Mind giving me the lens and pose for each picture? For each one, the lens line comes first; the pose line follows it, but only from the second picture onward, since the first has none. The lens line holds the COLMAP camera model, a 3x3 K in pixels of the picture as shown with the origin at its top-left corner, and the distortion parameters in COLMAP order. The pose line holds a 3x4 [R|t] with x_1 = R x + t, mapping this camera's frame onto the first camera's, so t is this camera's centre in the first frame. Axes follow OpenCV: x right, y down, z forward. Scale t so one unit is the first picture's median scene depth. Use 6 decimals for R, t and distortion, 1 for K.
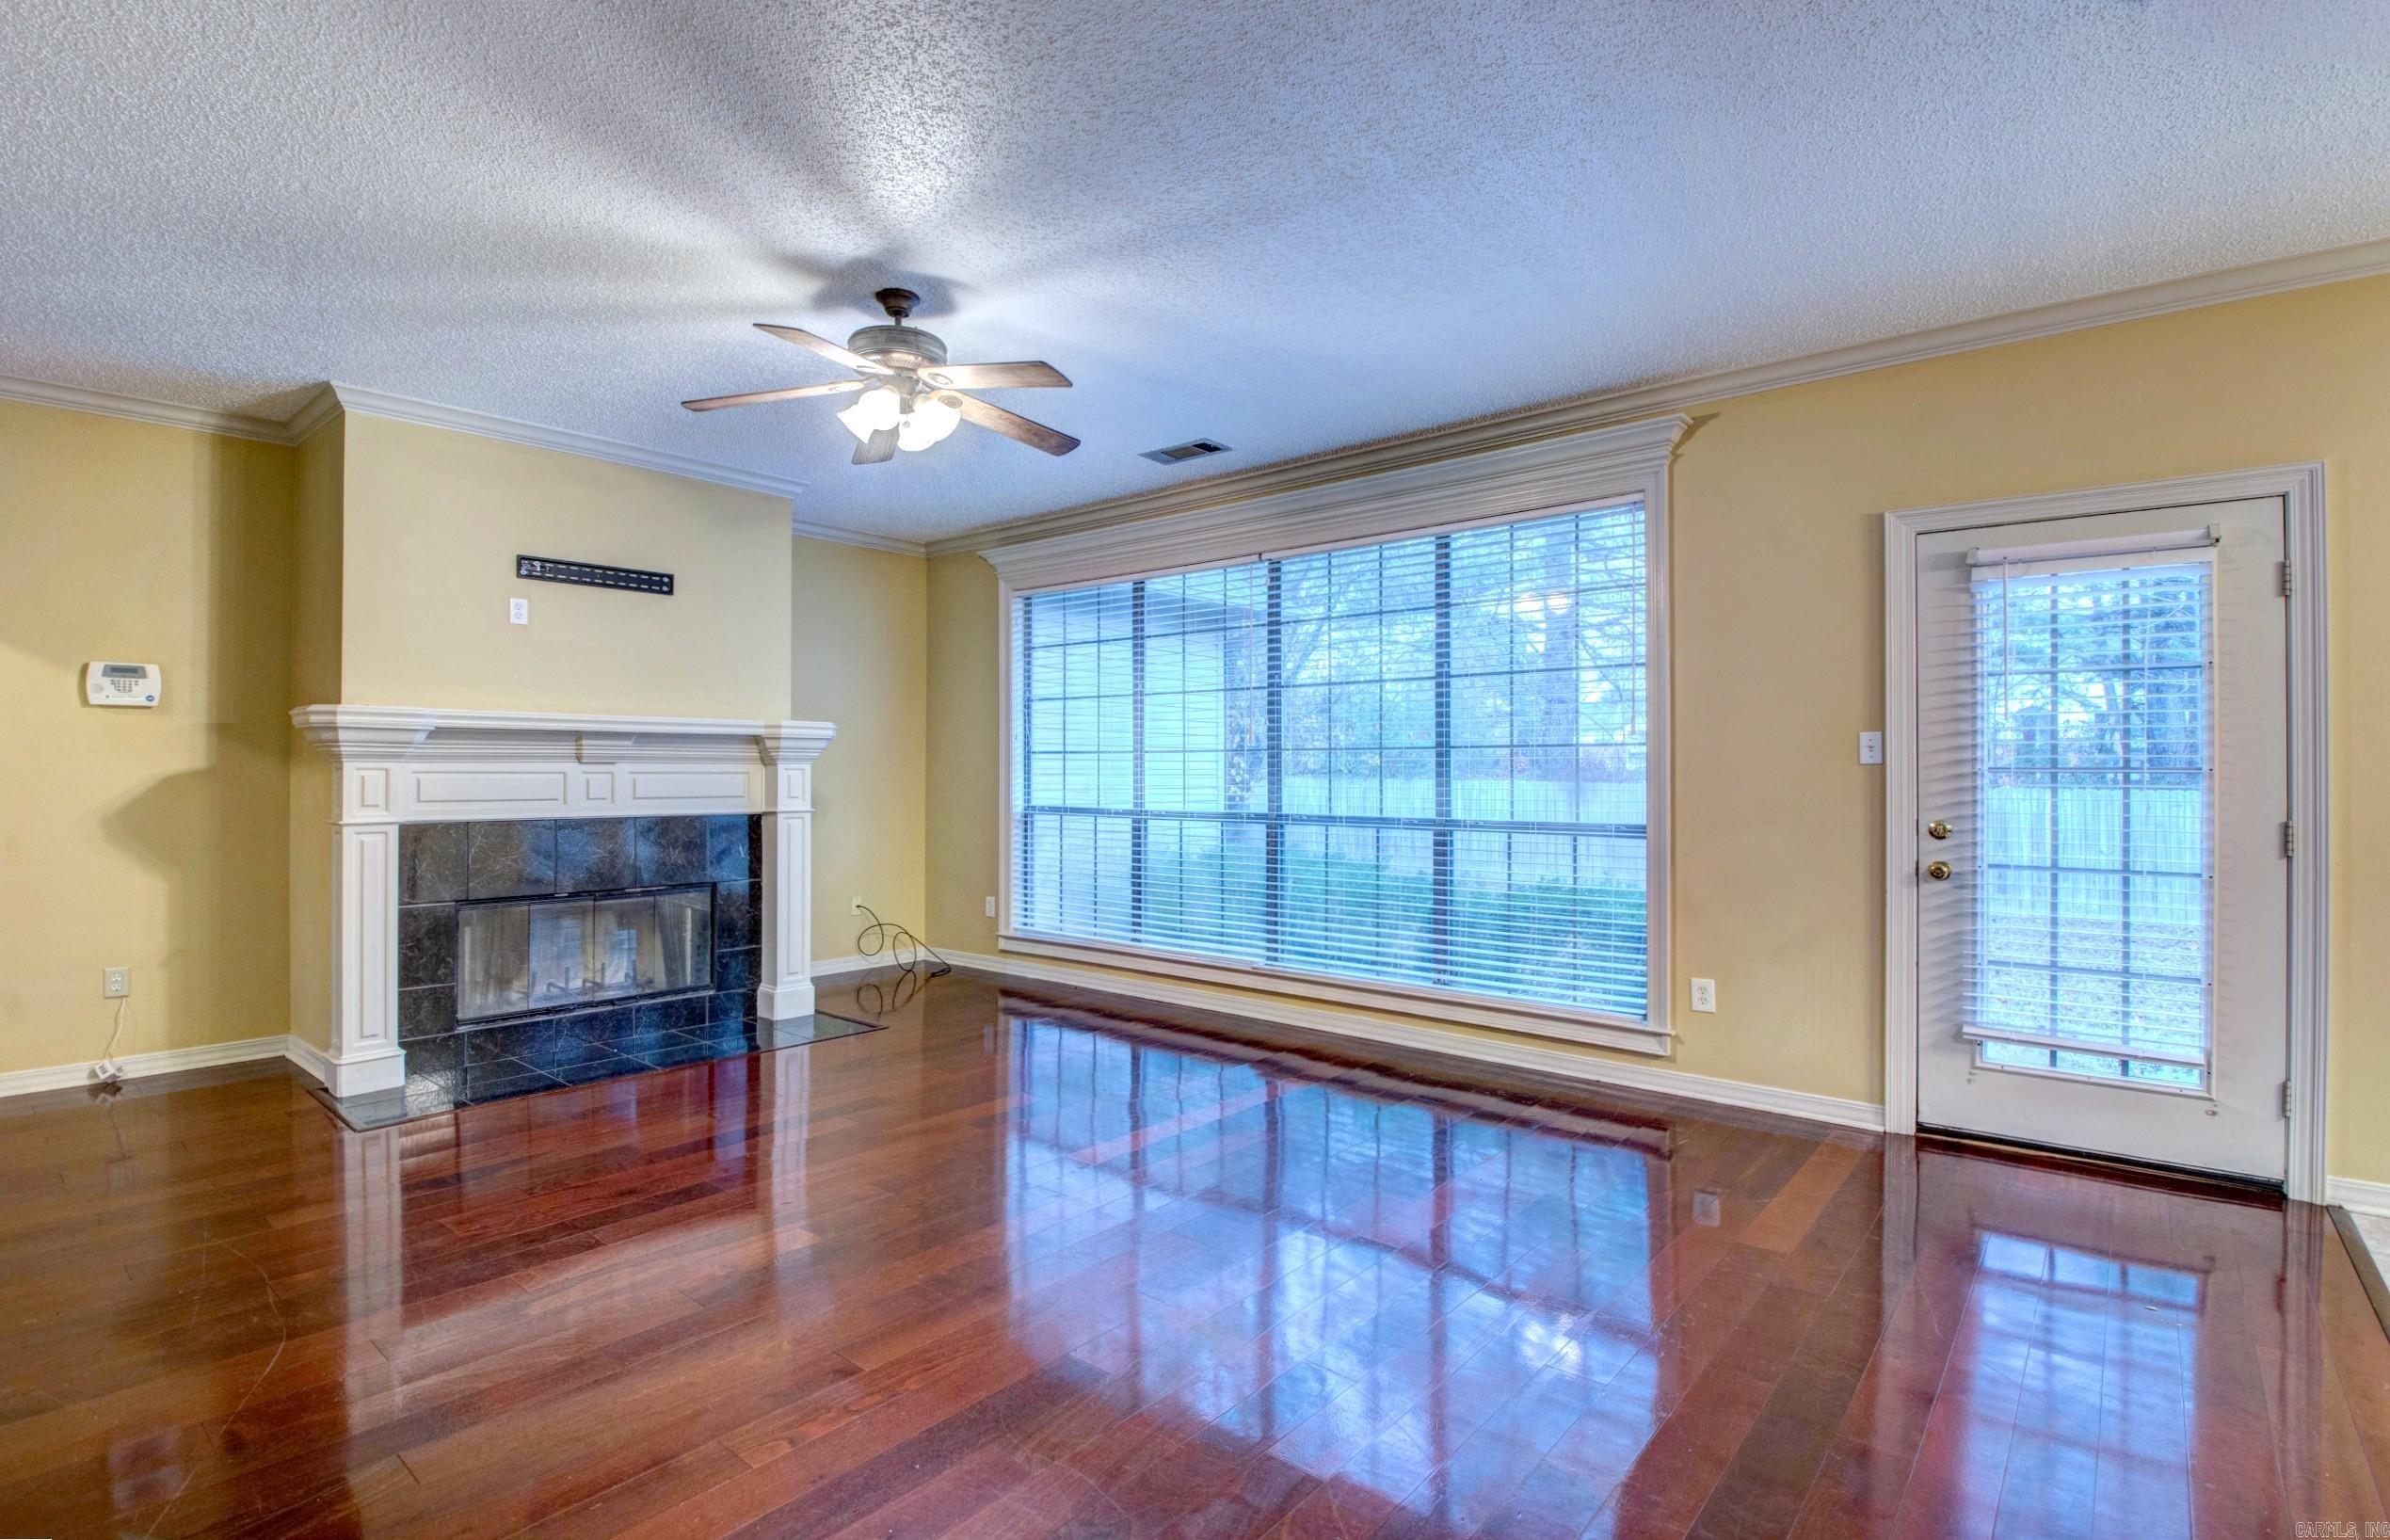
lens RADIAL K [[1123.2, 0, 1181.9], [0, 1123.2, 766.3], [0, 0, 1]] dist [-0.002024, -0.013780]
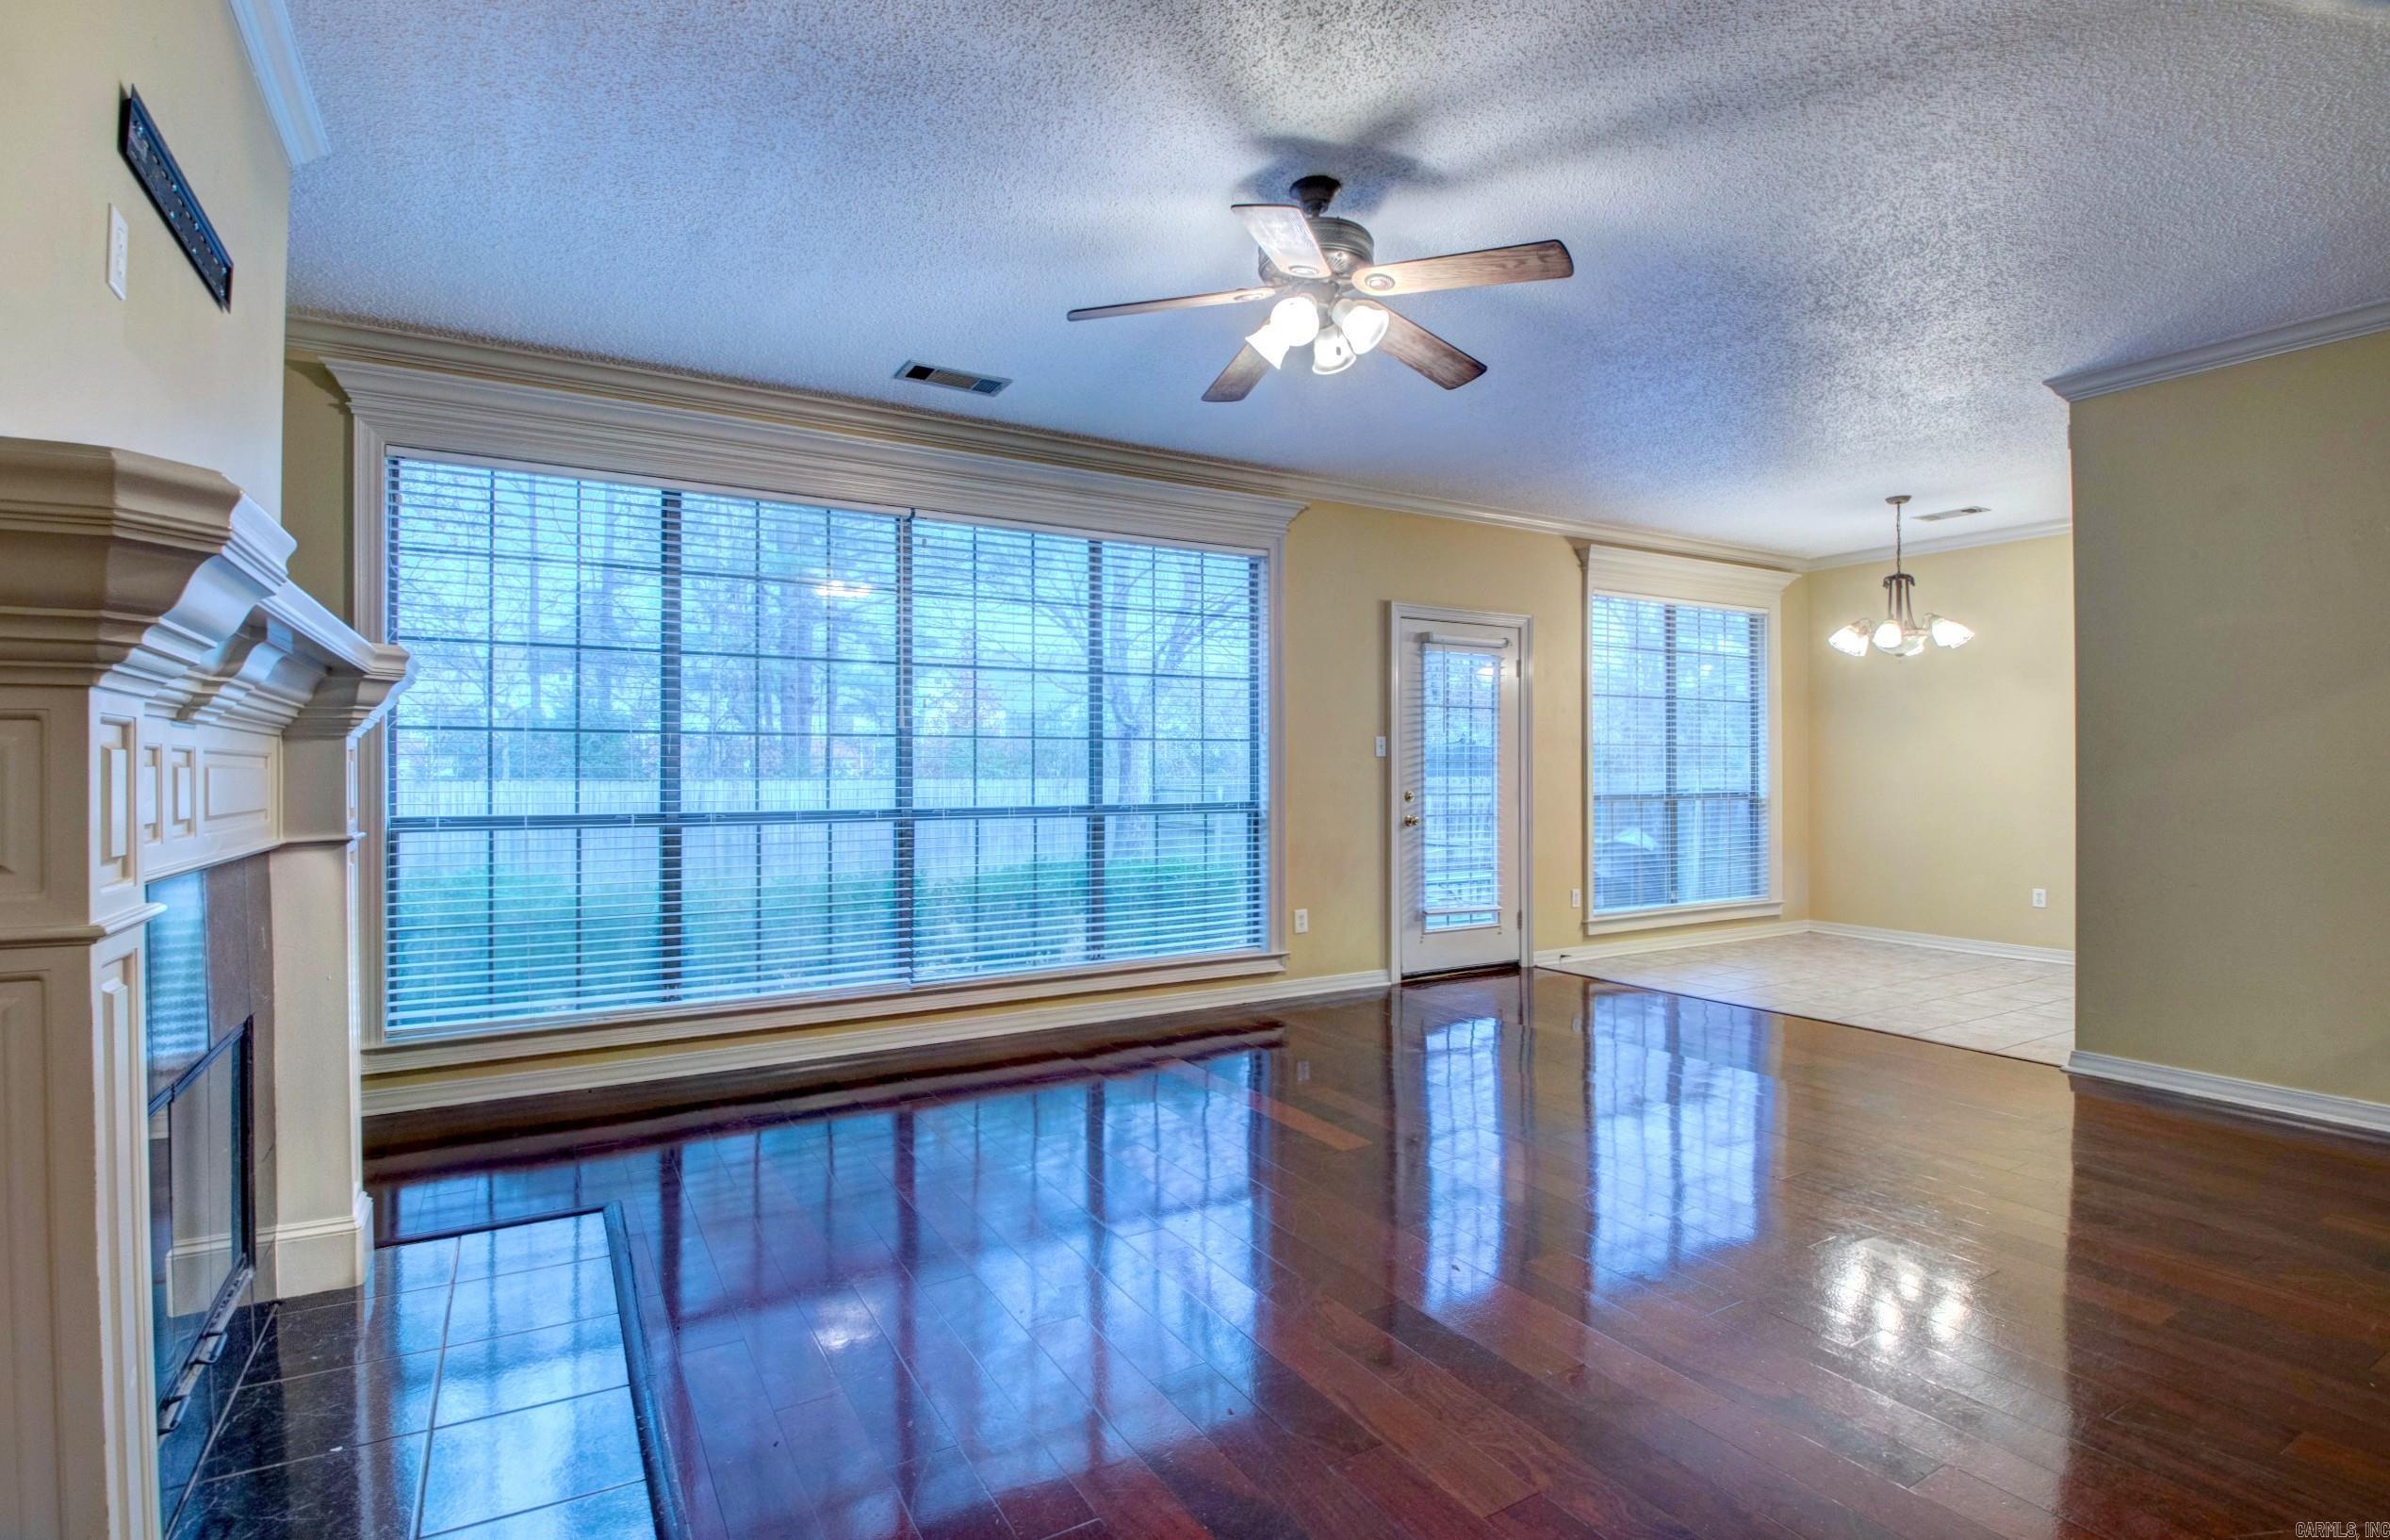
lens RADIAL K [[1123.3, 0, 1195.3], [0, 1123.3, 764.8], [0, 0, 1]] dist [-0.002024, -0.013780]
pose [[0.317664, 0.003657, 0.948196, -0.861710], [-0.002039, 0.999993, -0.003174, 0.013482], [-0.948201, -0.000925, 0.317669, 0.654008]]
